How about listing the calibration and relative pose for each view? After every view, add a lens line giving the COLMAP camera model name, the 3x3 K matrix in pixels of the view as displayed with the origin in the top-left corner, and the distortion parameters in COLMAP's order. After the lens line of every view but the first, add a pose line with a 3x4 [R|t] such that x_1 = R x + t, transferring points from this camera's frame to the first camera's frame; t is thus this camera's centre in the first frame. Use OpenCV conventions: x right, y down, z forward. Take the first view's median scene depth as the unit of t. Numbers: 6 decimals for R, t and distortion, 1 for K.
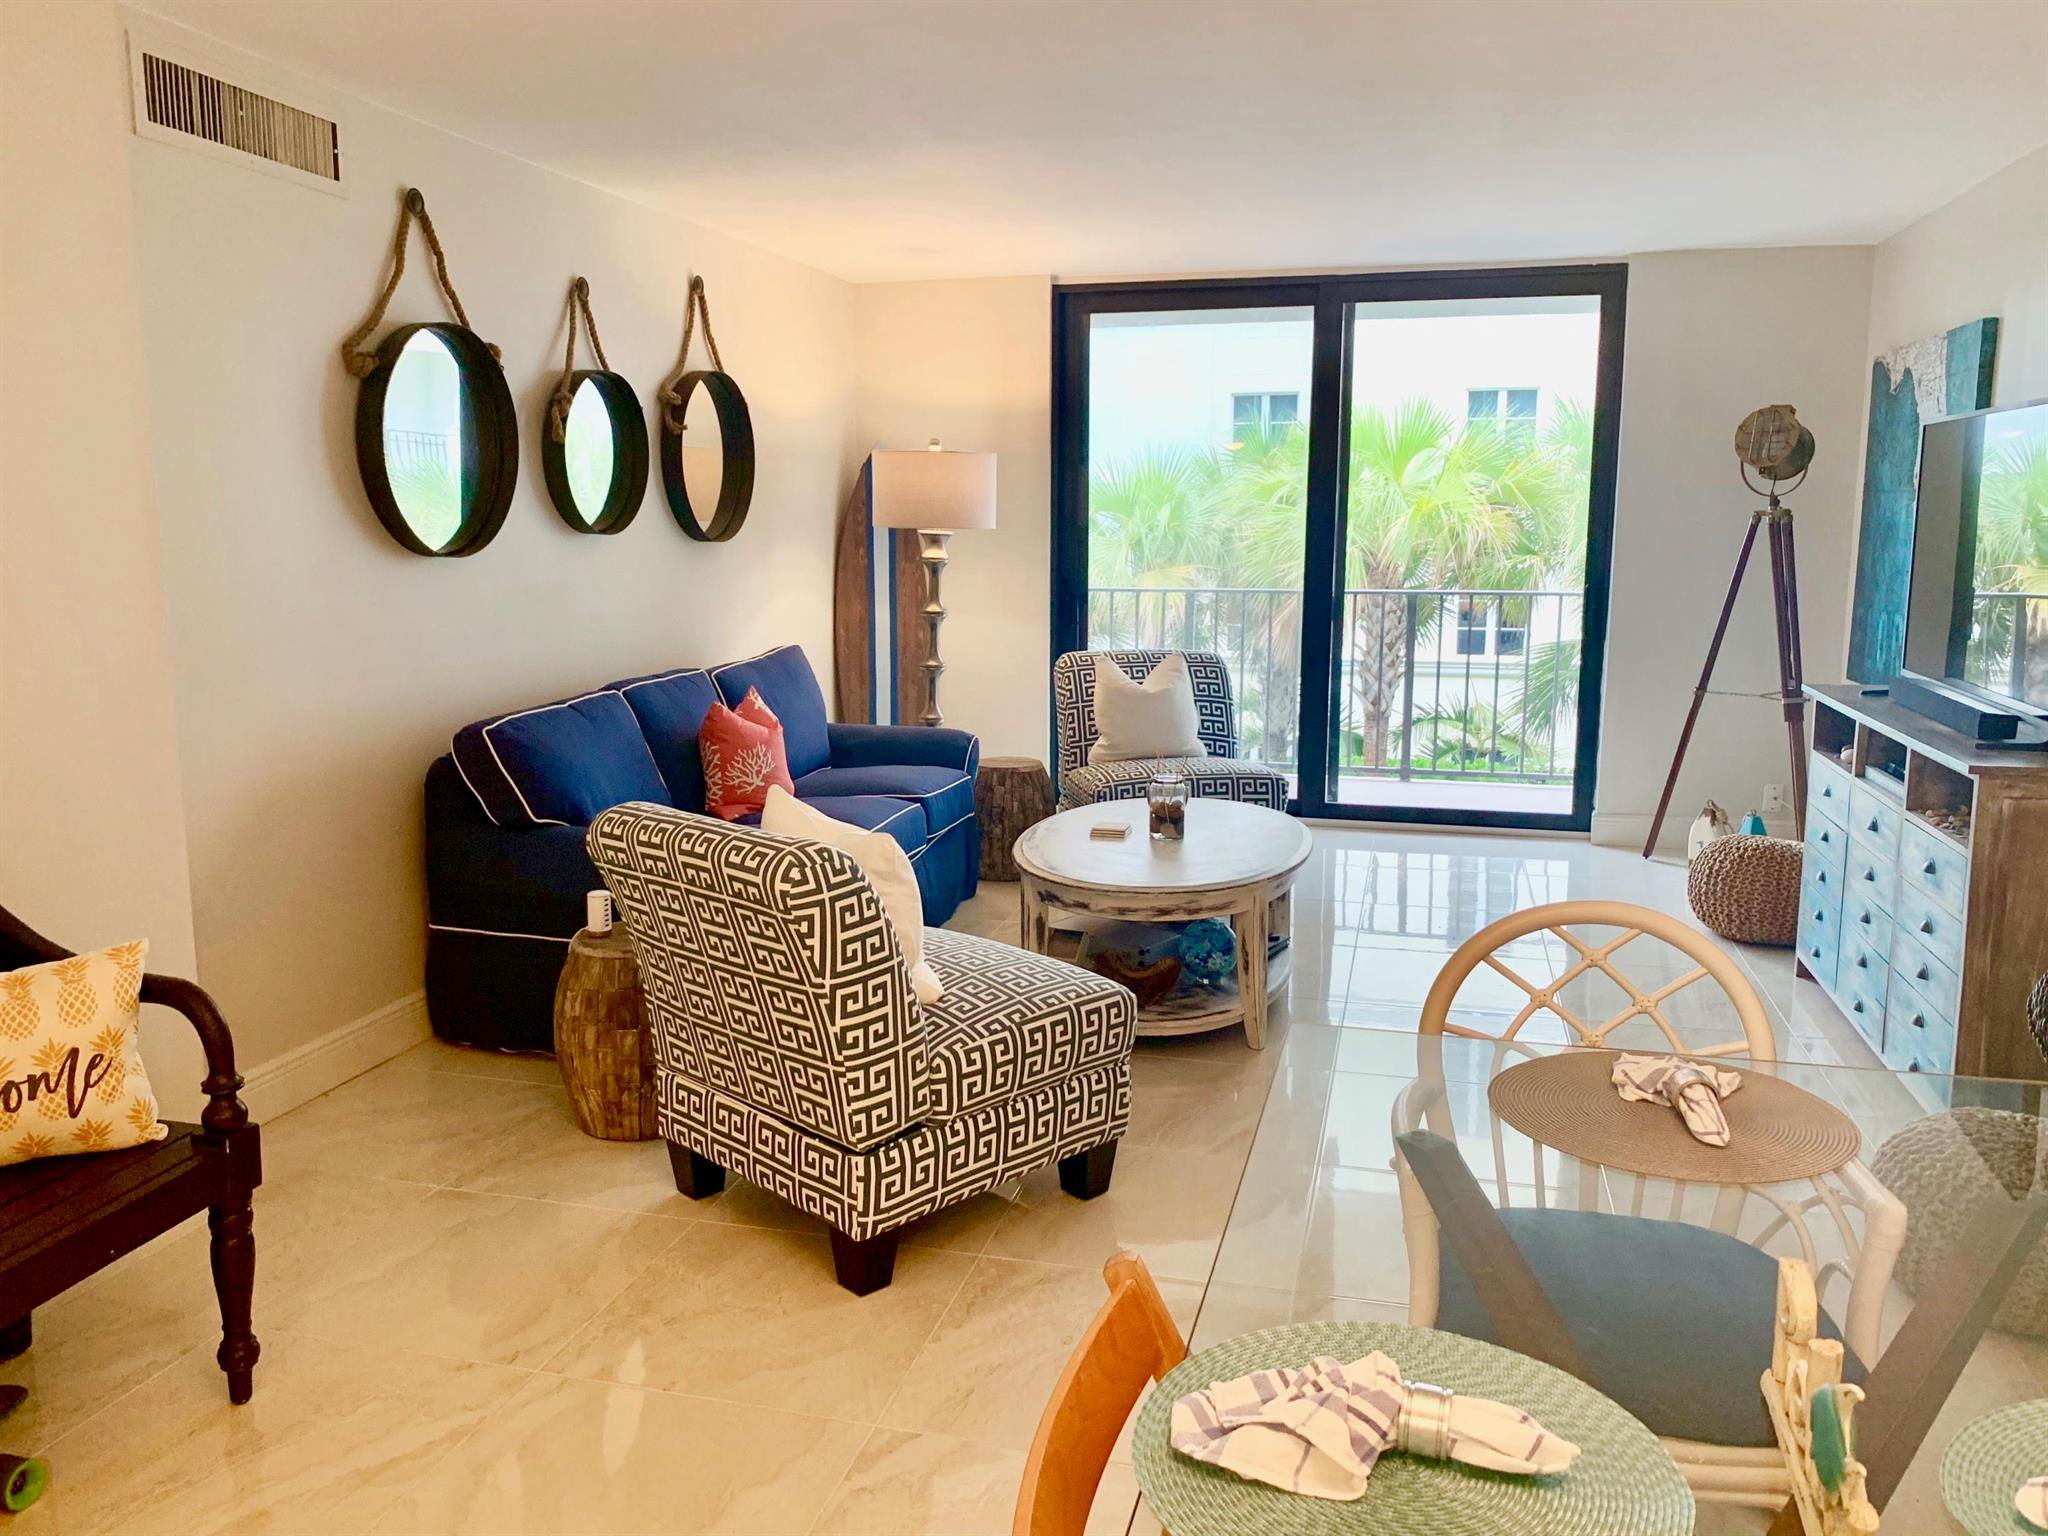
lens RADIAL K [[1580.9, 0, 1014.0], [0, 1580.9, 756.5], [0, 0, 1]] dist [0.030962, -0.051542]
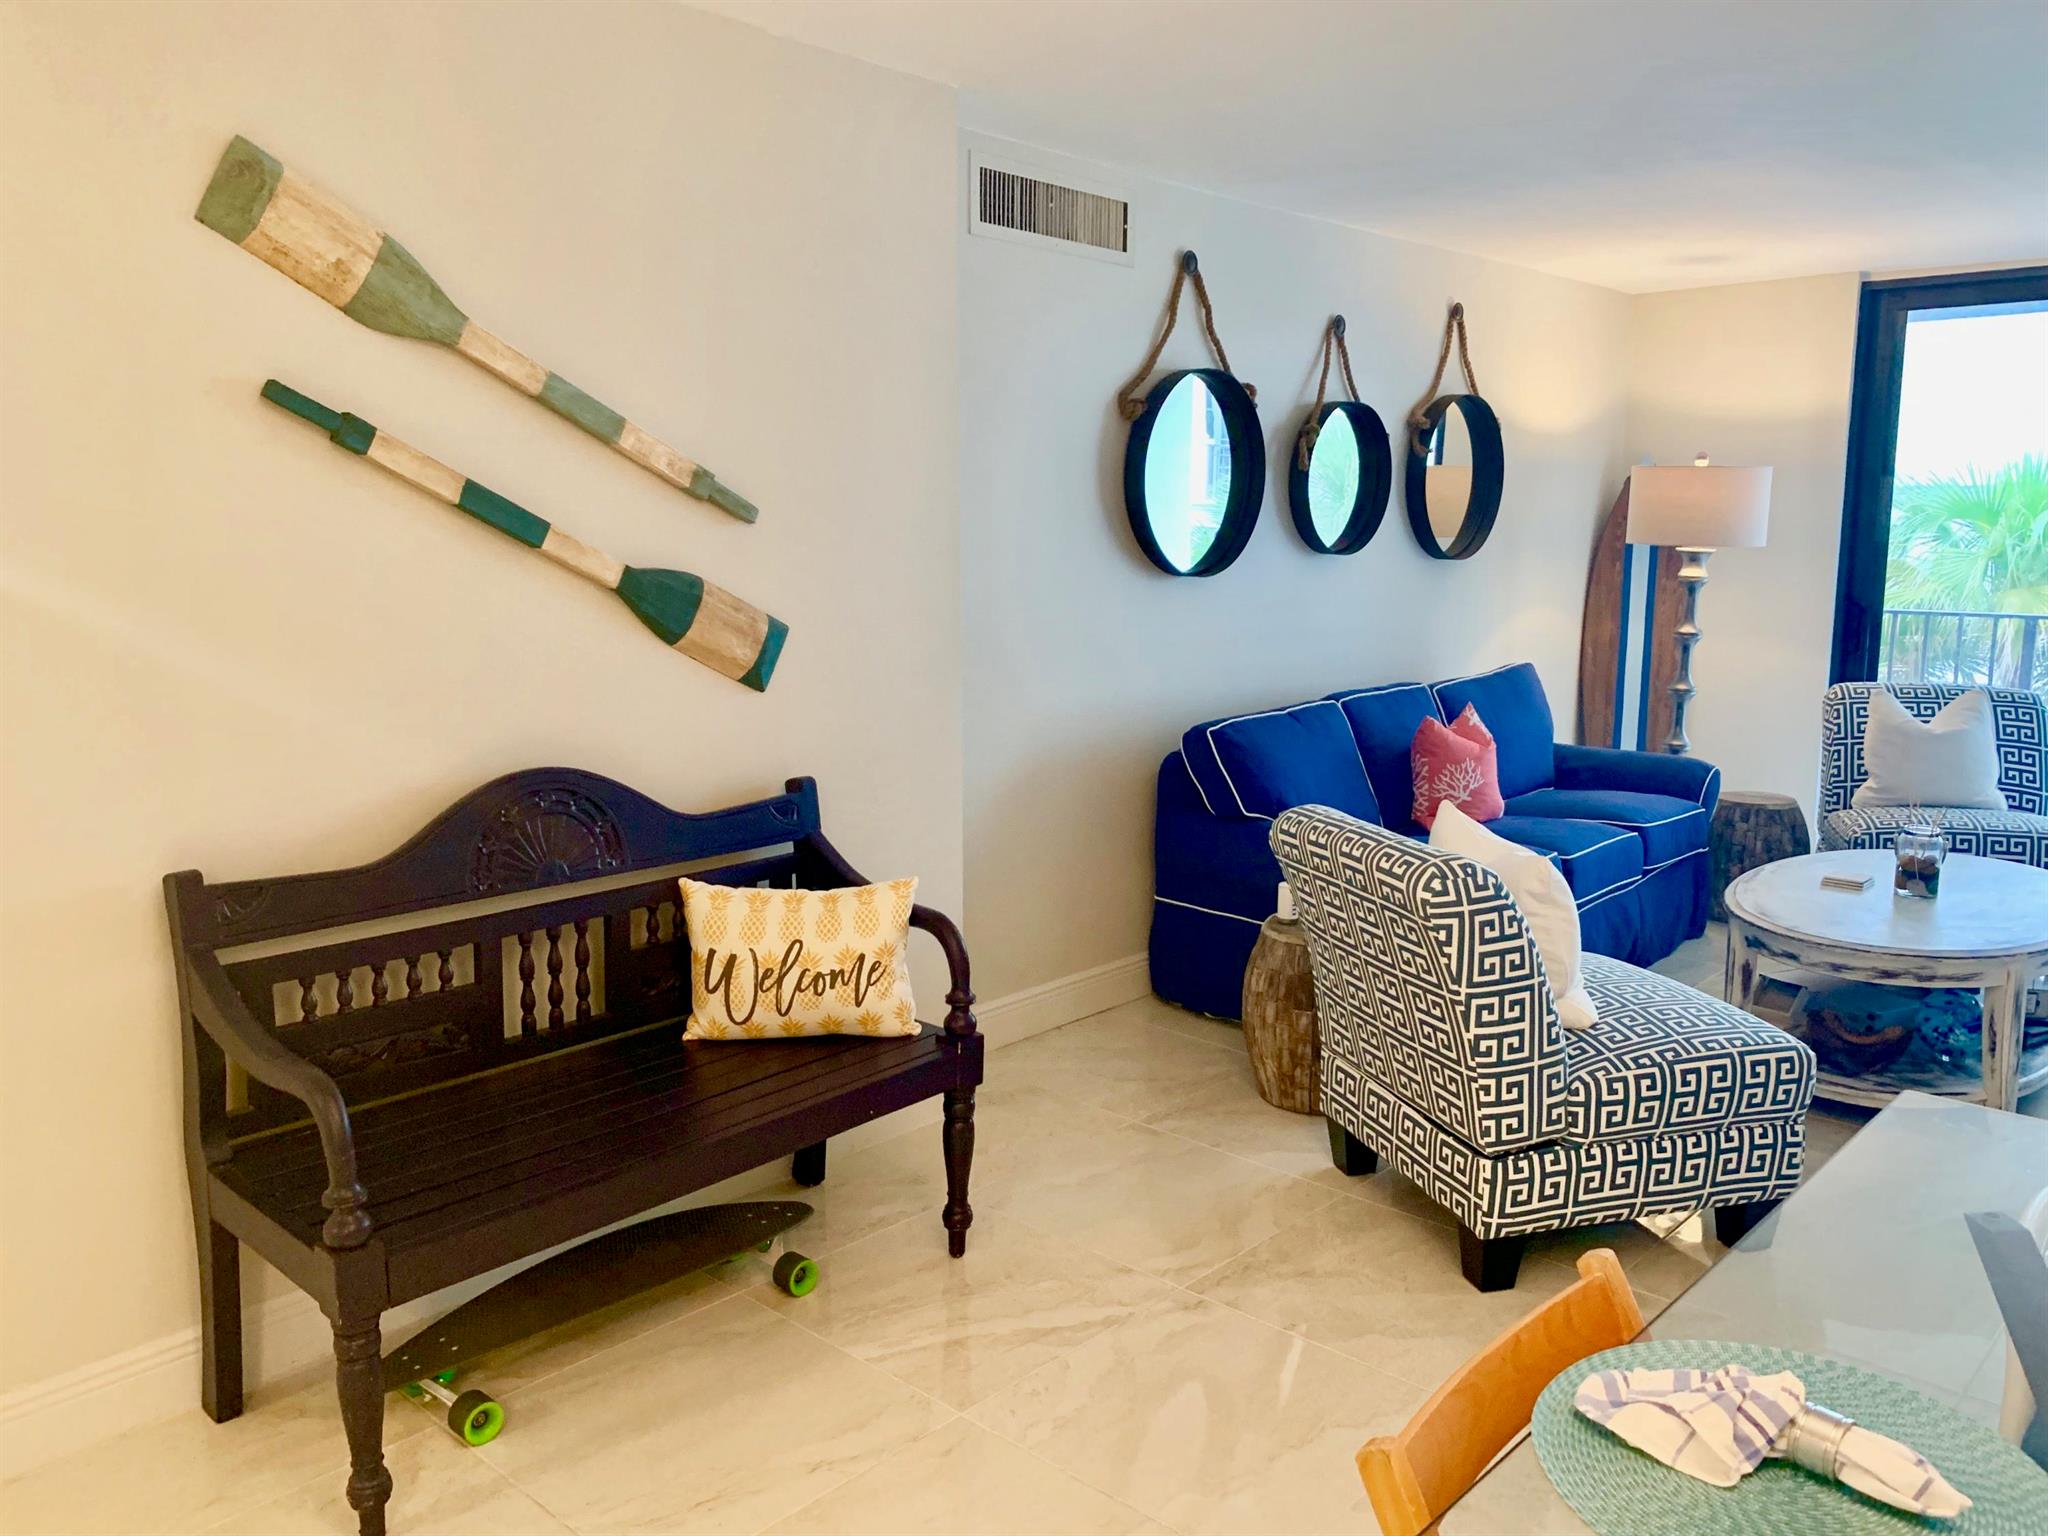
lens RADIAL K [[1580.9, 0, 1010.8], [0, 1580.9, 755.1], [0, 0, 1]] dist [0.030962, -0.051542]
pose [[0.881813, 0.073518, -0.465834, 0.066738], [-0.074458, 0.997089, 0.016414, -0.006555], [0.465685, 0.020211, 0.884720, -0.060556]]
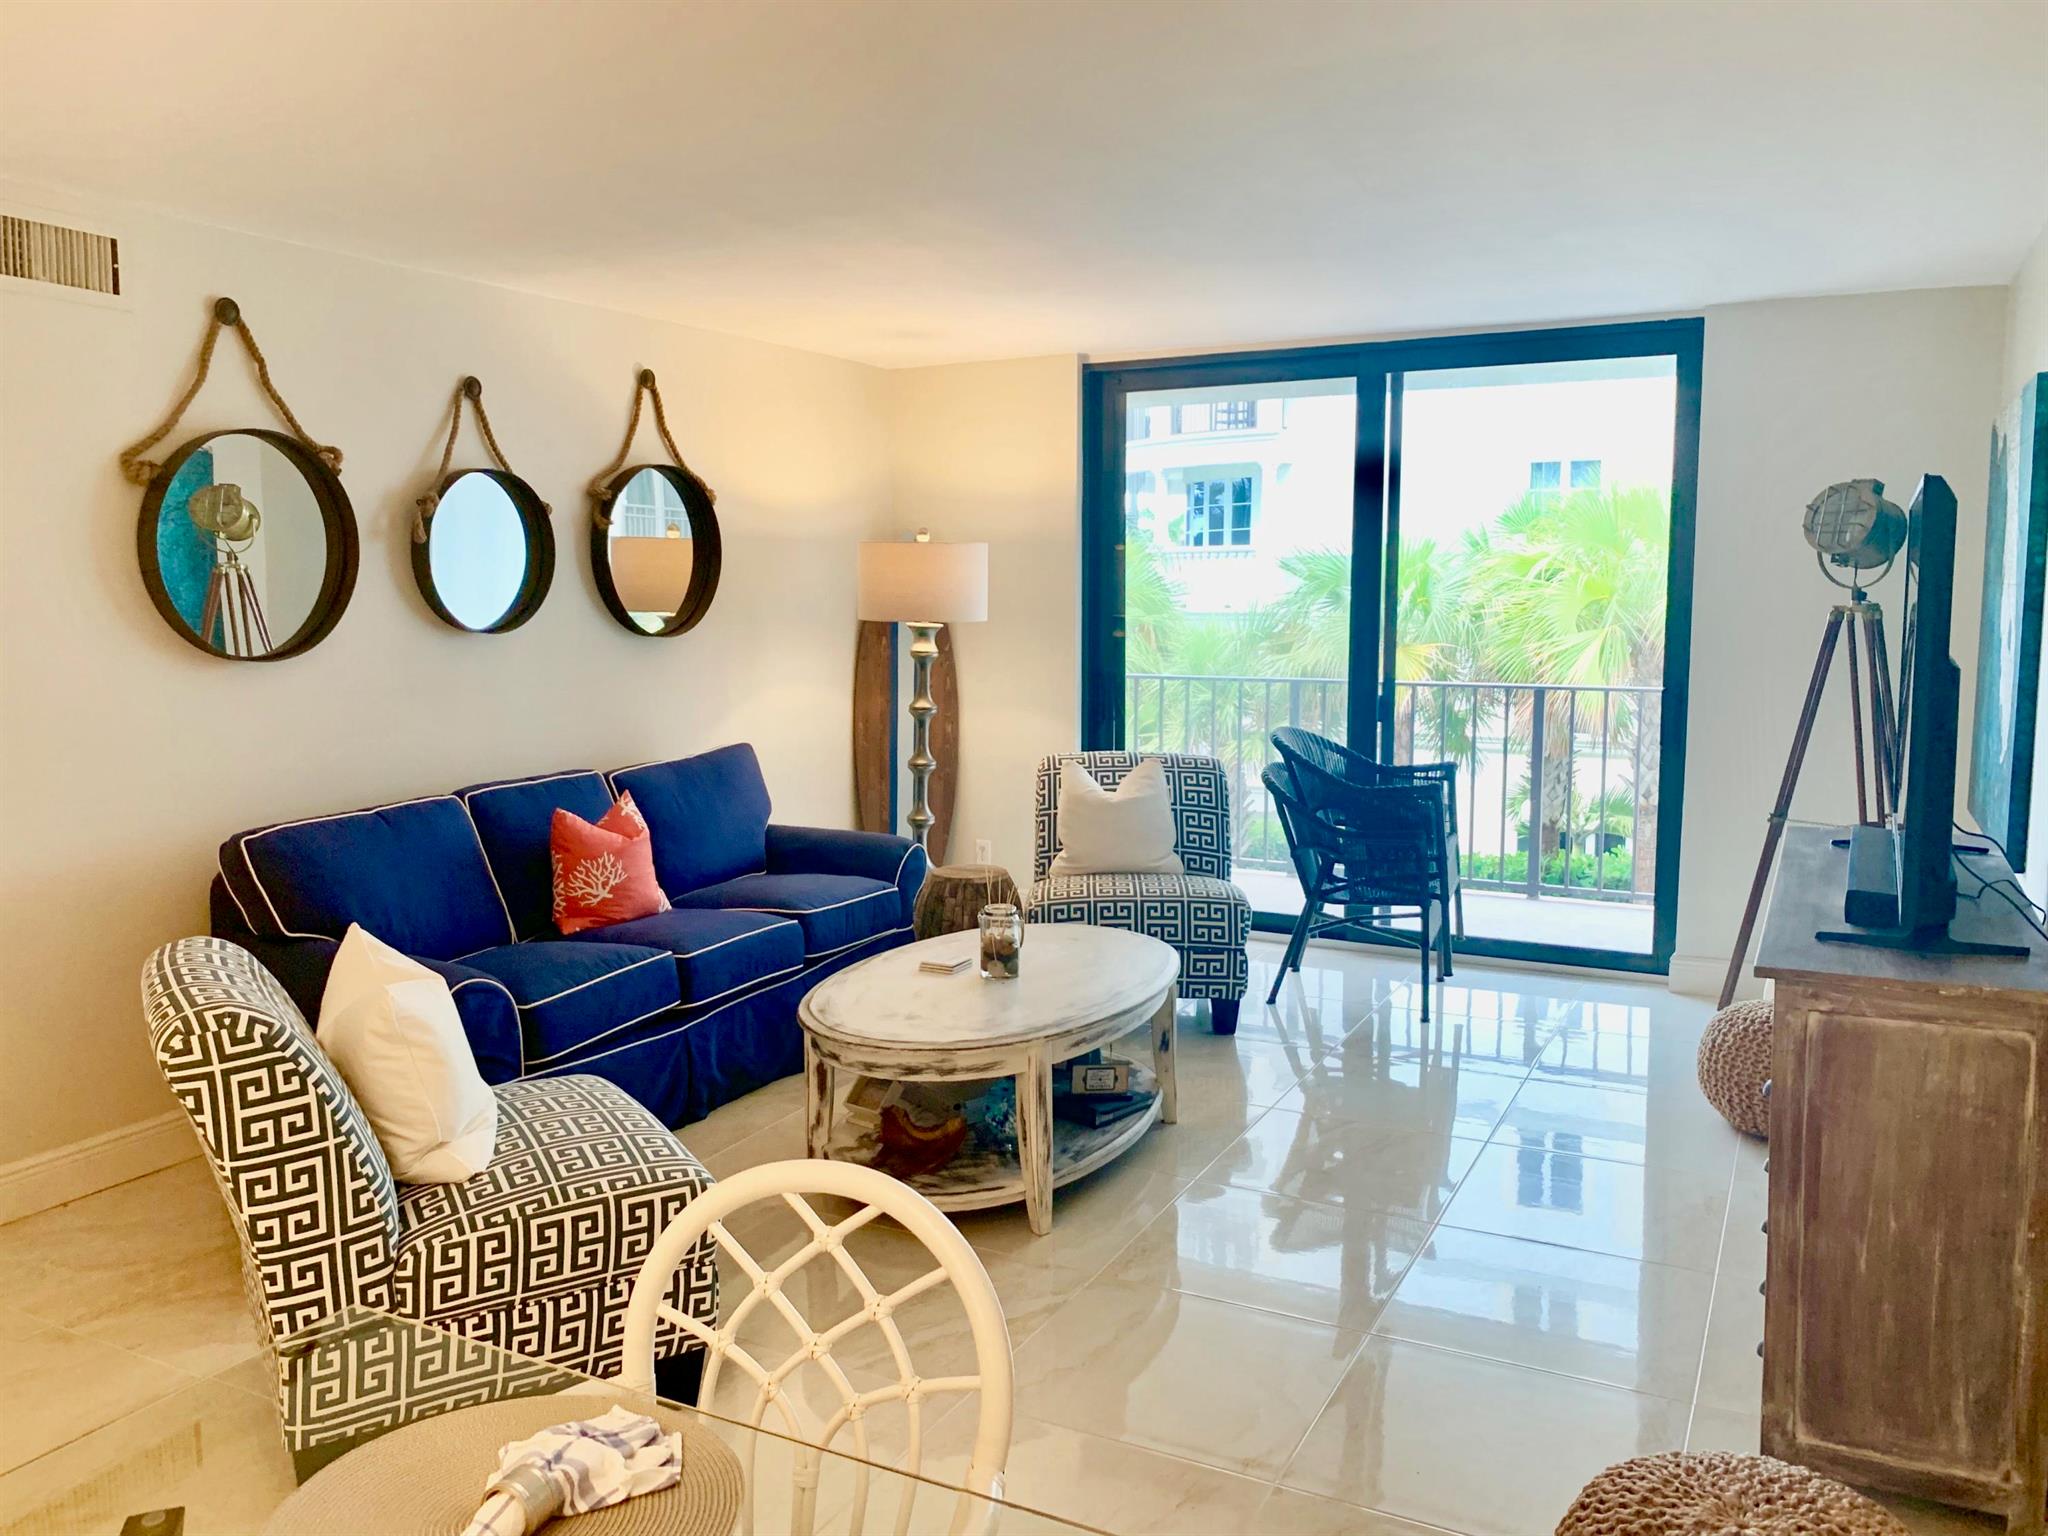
lens RADIAL K [[1580.9, 0, 1004.3], [0, 1580.9, 745.6], [0, 0, 1]] dist [0.030962, -0.051542]
pose [[0.975582, 0.019387, -0.218778, 0.335112], [-0.030279, 0.998457, -0.046539, -0.043065], [0.217538, 0.052026, 0.974664, 0.142351]]
